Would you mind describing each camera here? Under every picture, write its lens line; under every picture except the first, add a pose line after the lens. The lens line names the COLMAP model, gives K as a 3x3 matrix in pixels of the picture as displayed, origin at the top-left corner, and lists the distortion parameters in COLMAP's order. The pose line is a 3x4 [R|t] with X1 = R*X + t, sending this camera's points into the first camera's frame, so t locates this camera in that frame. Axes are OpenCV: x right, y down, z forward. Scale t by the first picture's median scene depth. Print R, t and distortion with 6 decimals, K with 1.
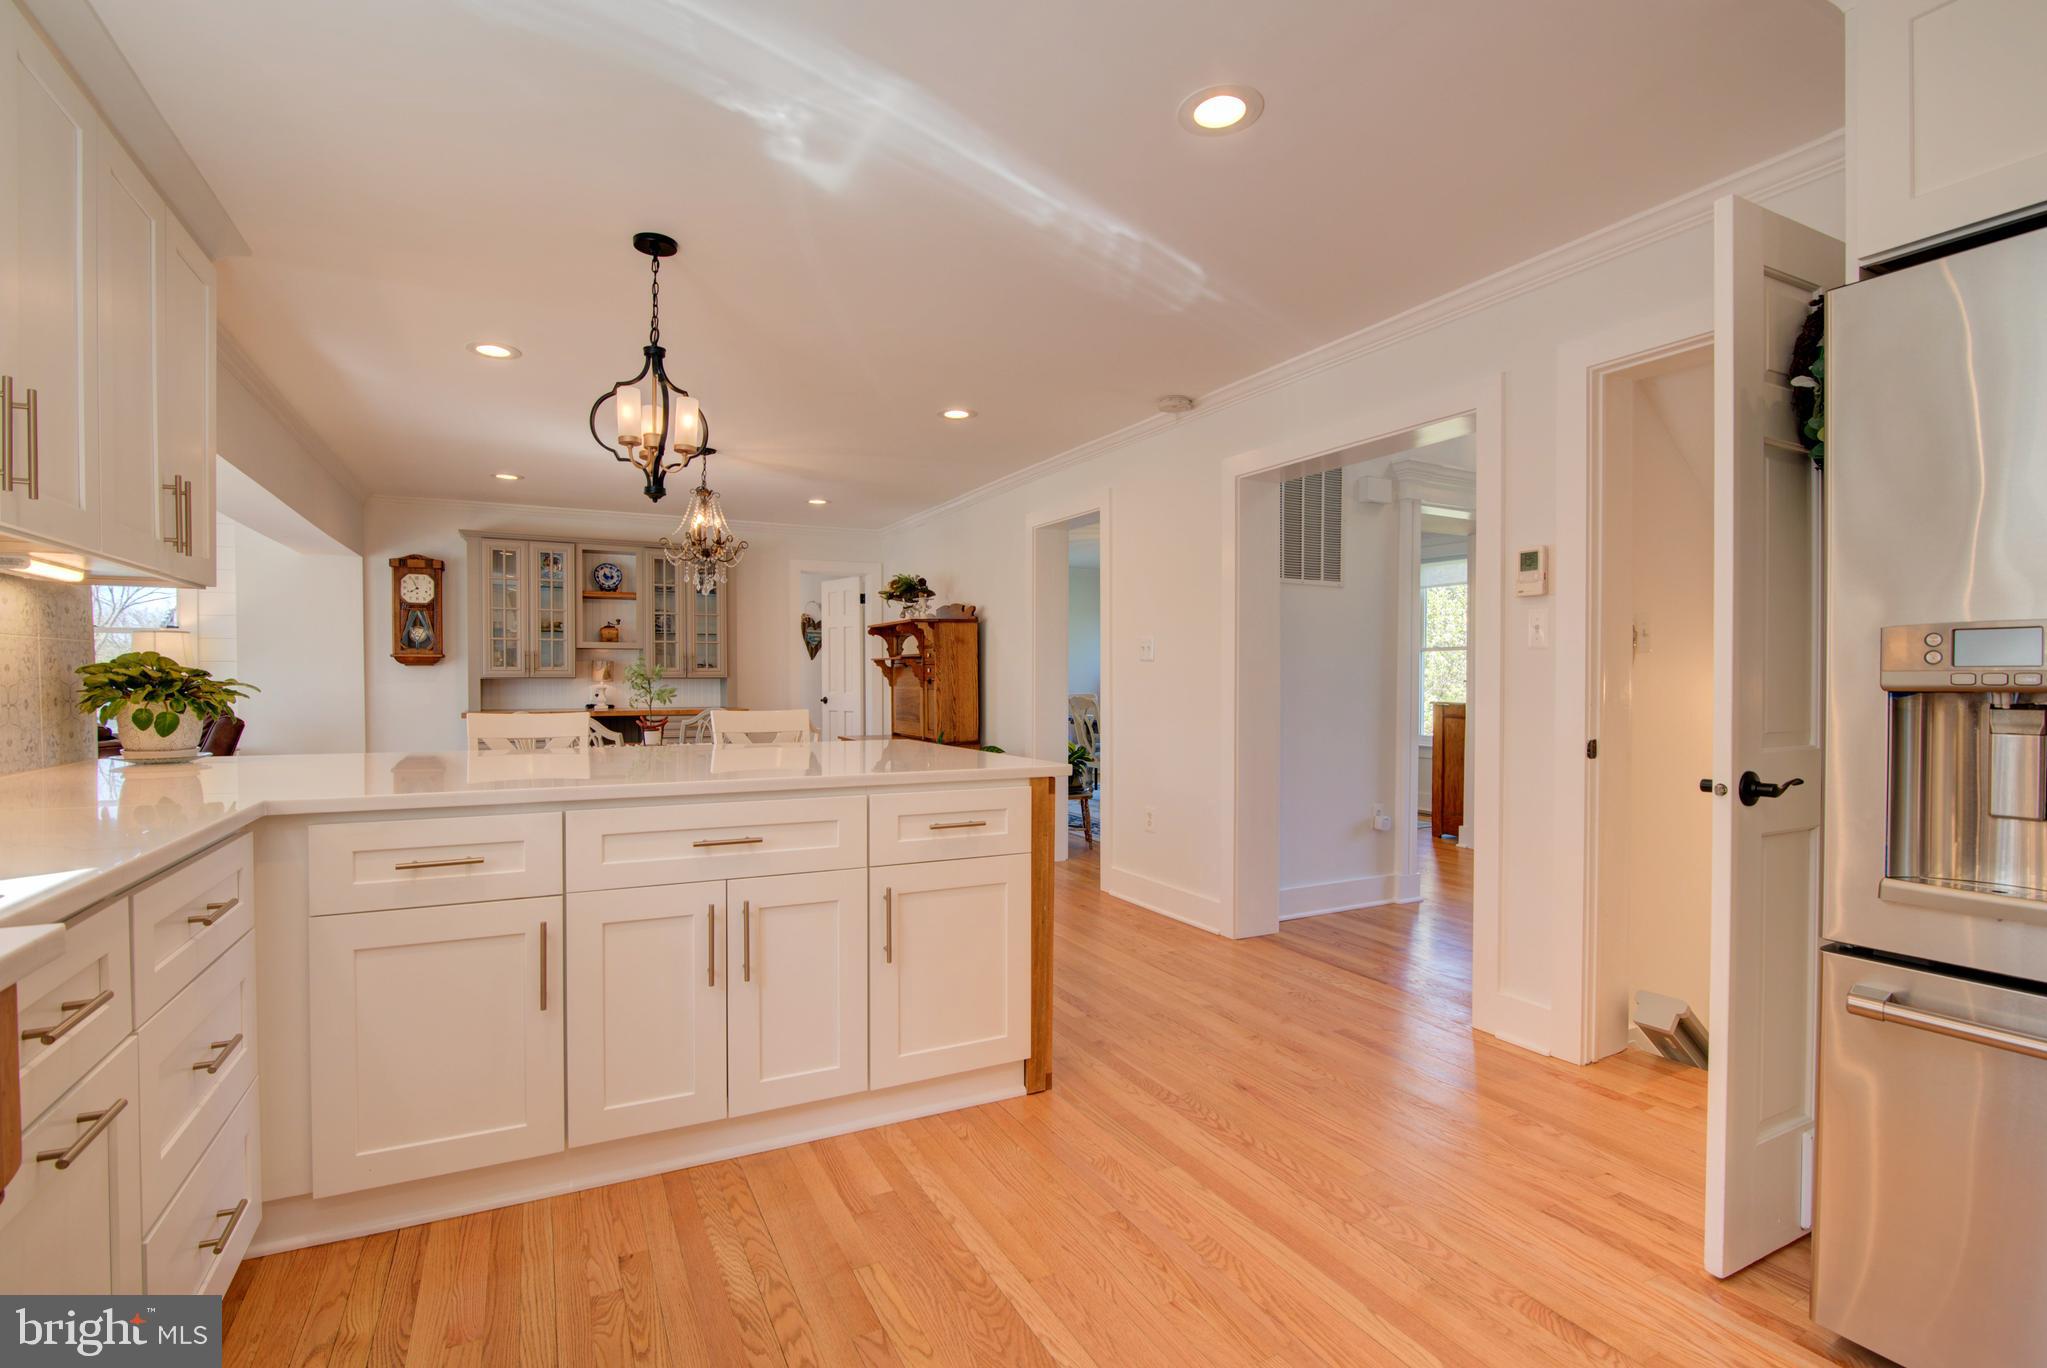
lens RADIAL K [[937.8, 0, 1024.6], [0, 937.8, 694.4], [0, 0, 1]] dist [-0.022131, 0.002980]
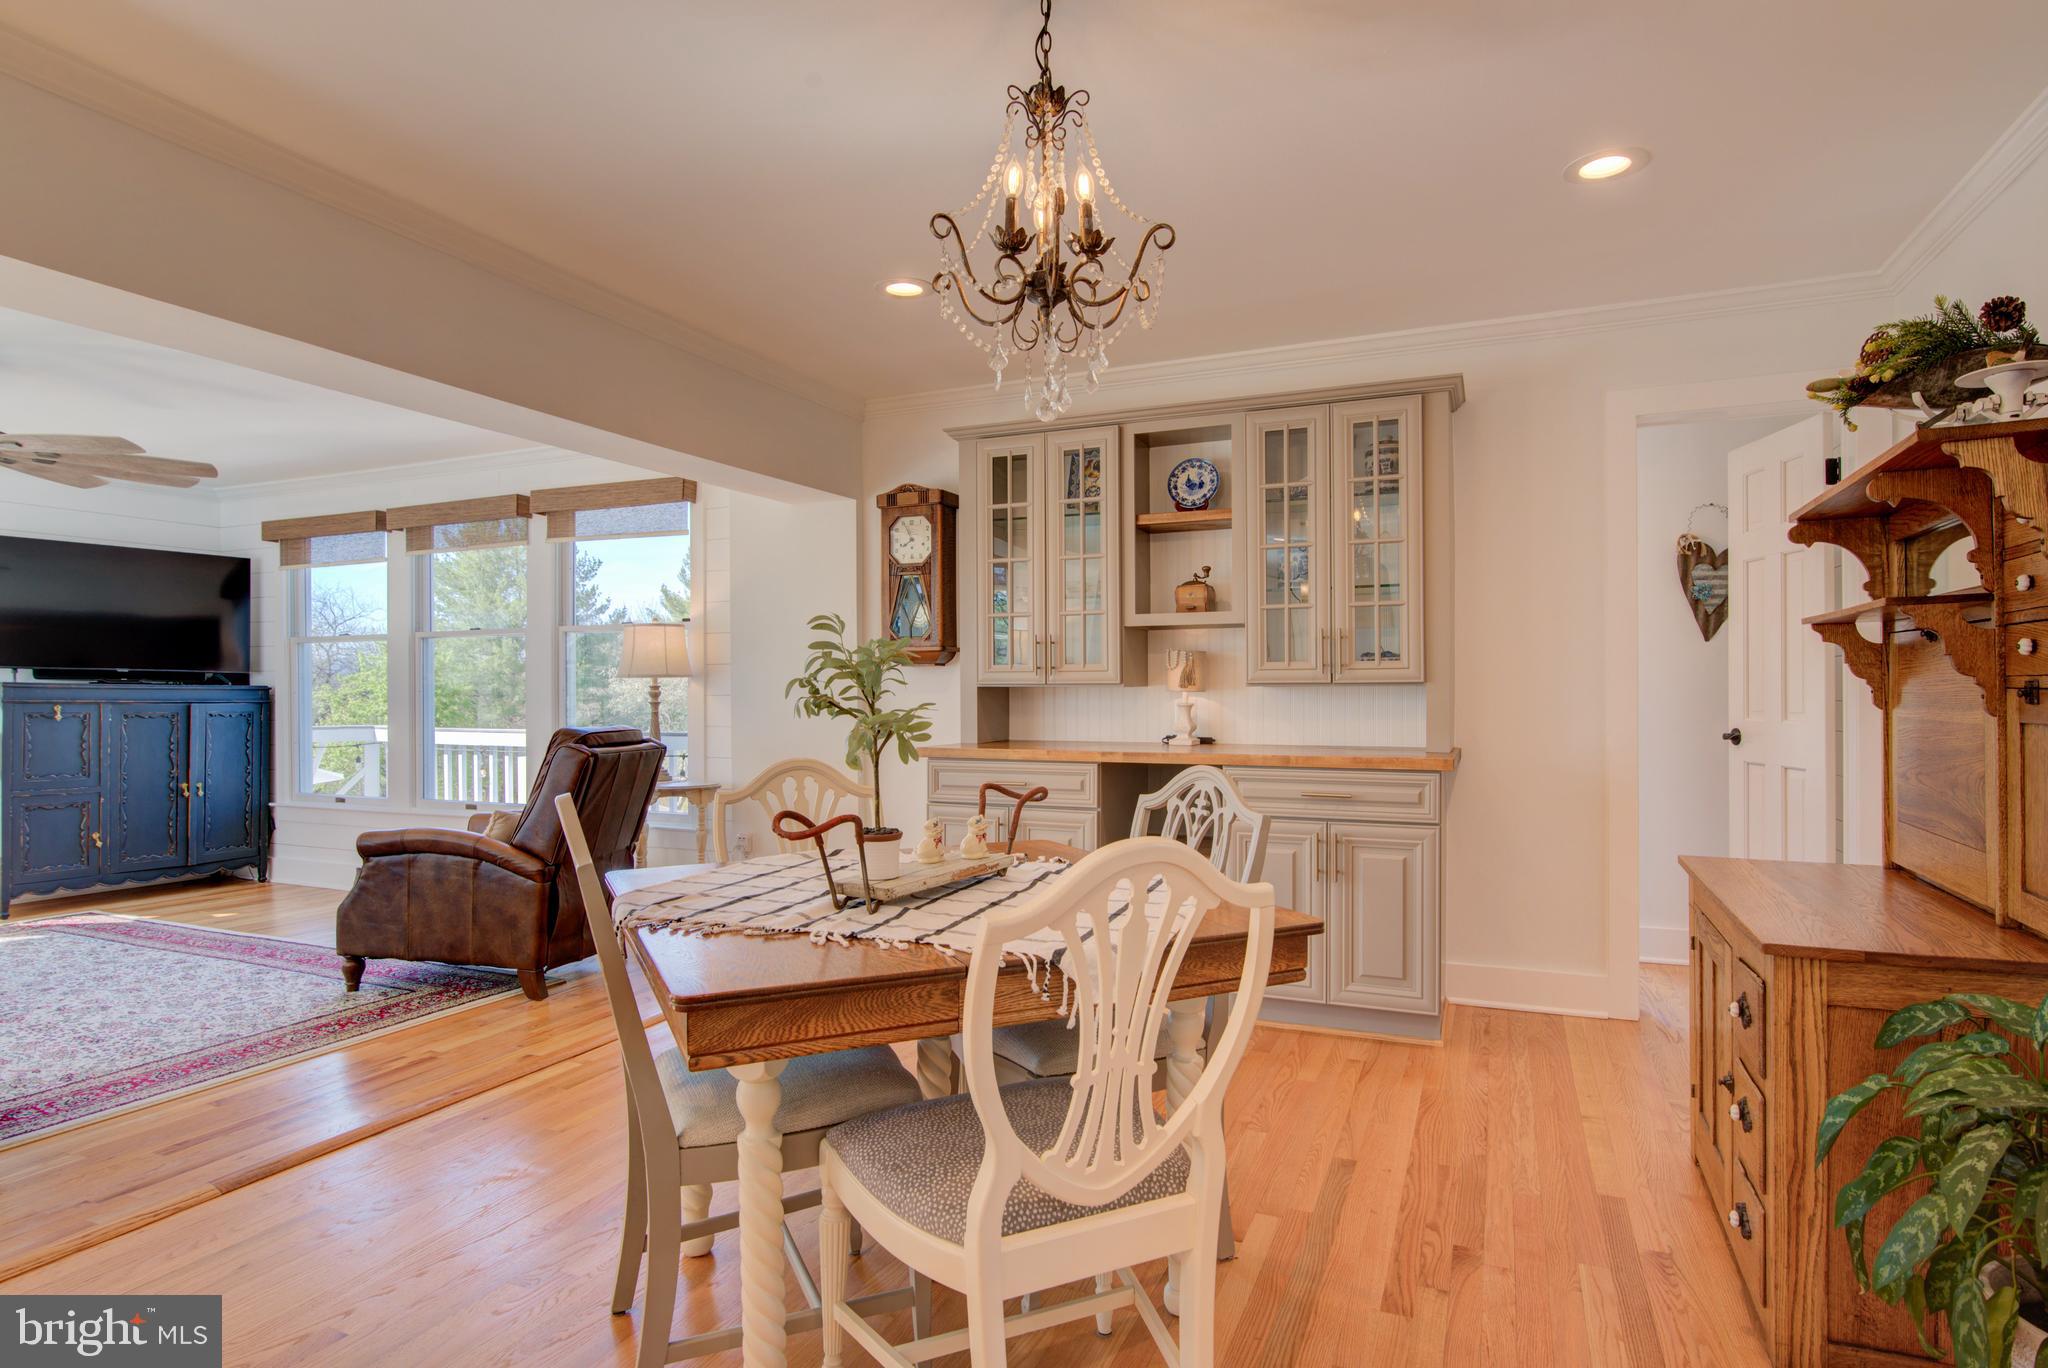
lens RADIAL K [[1093.3, 0, 1025.5], [0, 1093.3, 695.9], [0, 0, 1]] dist [-0.005556, -0.001187]
pose [[0.623963, 0.002445, -0.781450, -0.045134], [-0.010242, 0.999935, -0.005048, -0.008494], [0.781386, 0.011153, 0.623948, 0.638346]]
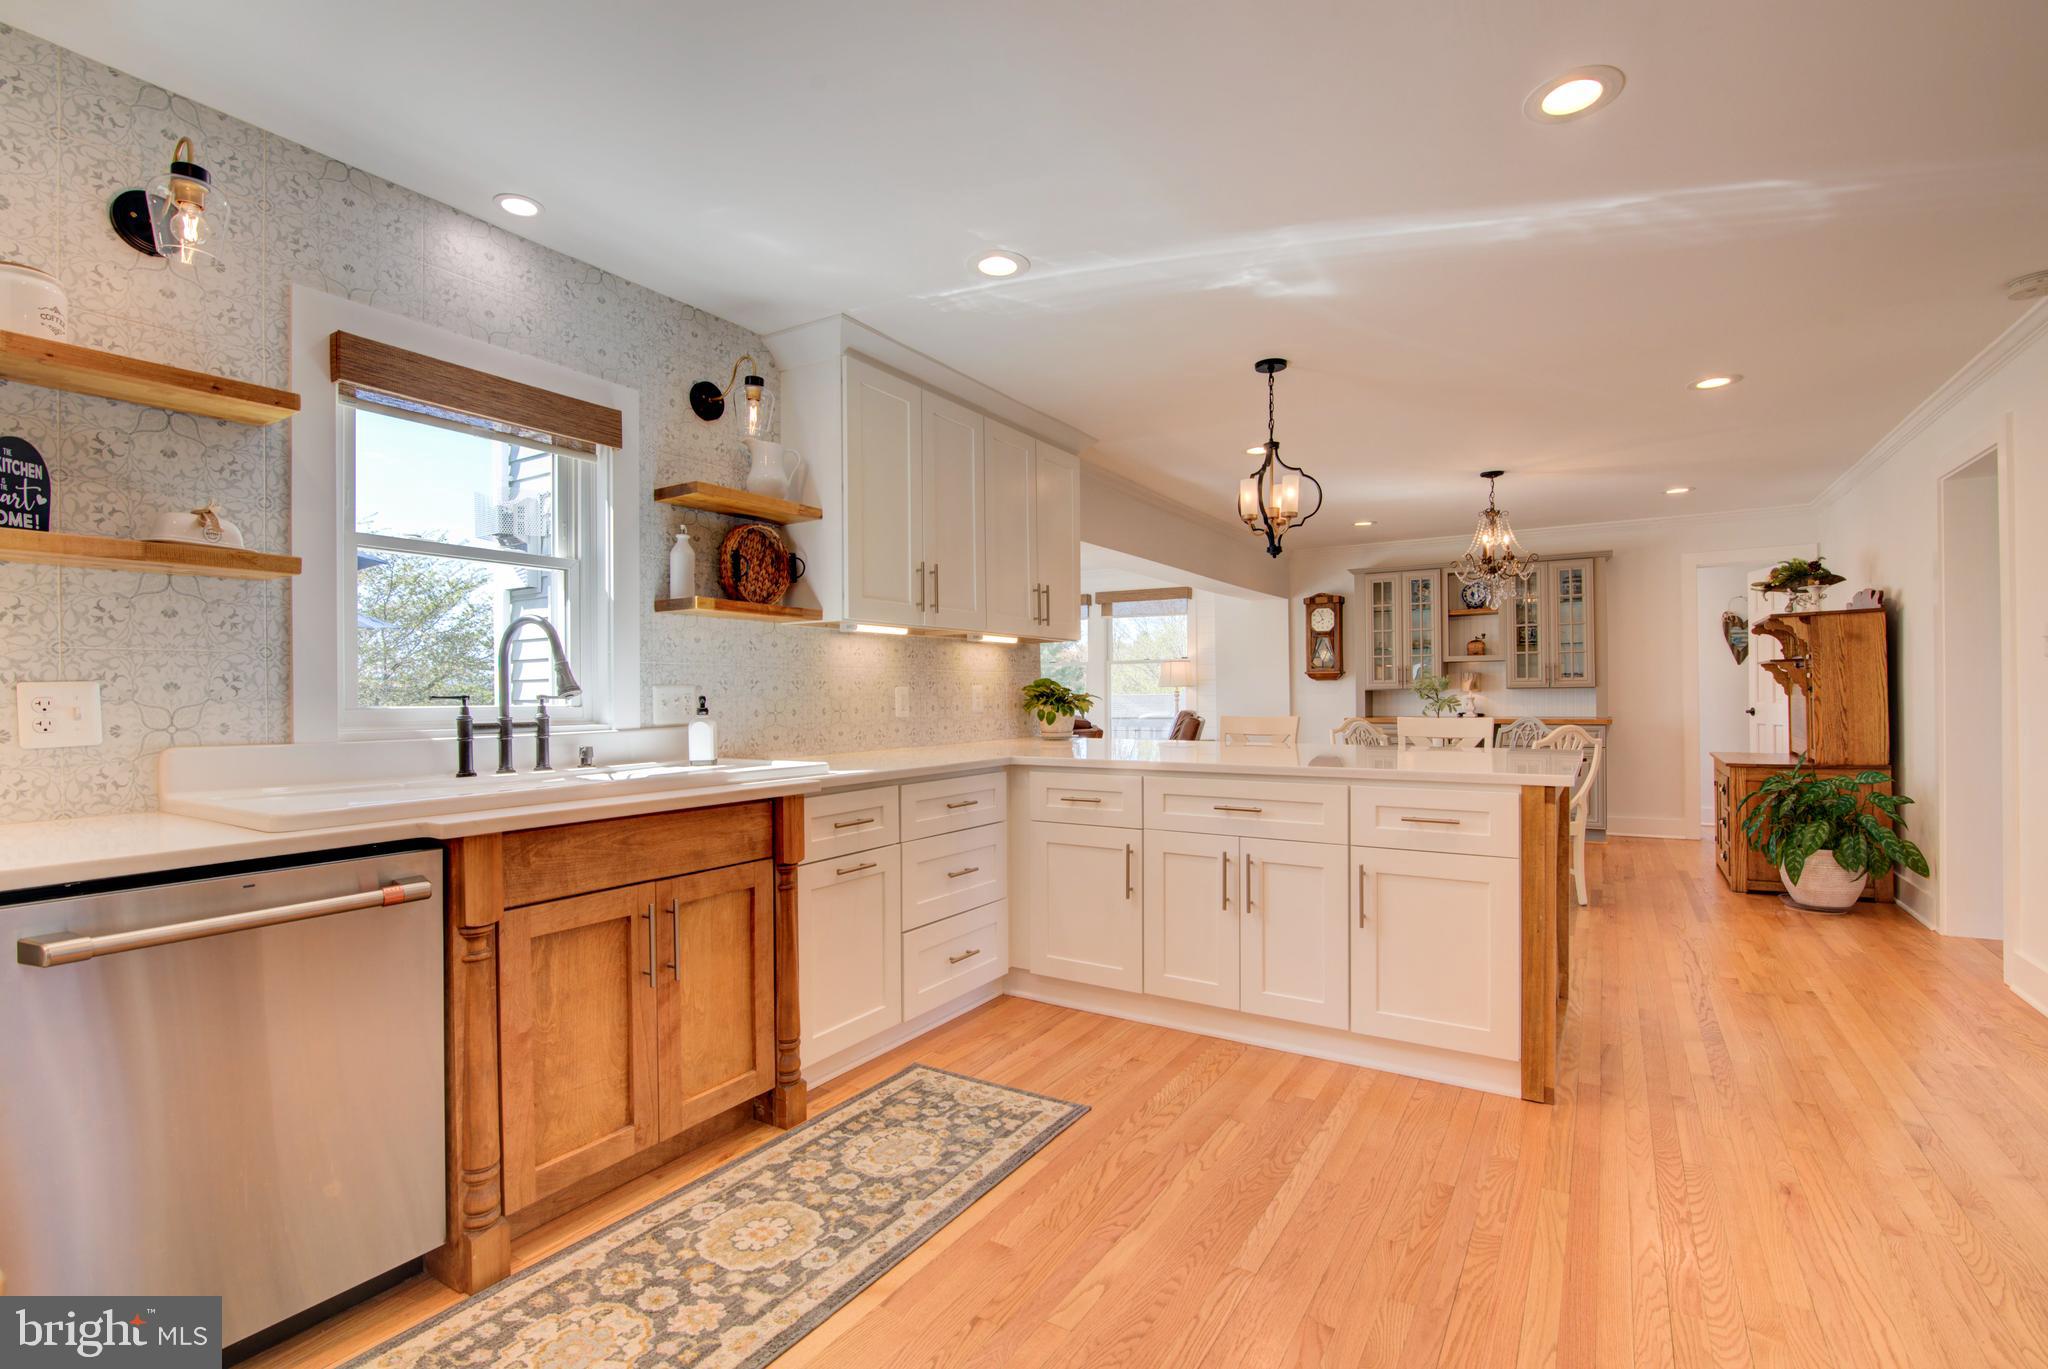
lens RADIAL K [[931.4, 0, 1026.9], [0, 931.4, 693.8], [0, 0, 1]] dist [-0.019235, 0.001225]
pose [[0.504400, -0.006255, -0.863447, 0.248636], [-0.003903, 0.999947, -0.009524, 0.000866], [0.863461, 0.008174, 0.504349, 0.013069]]
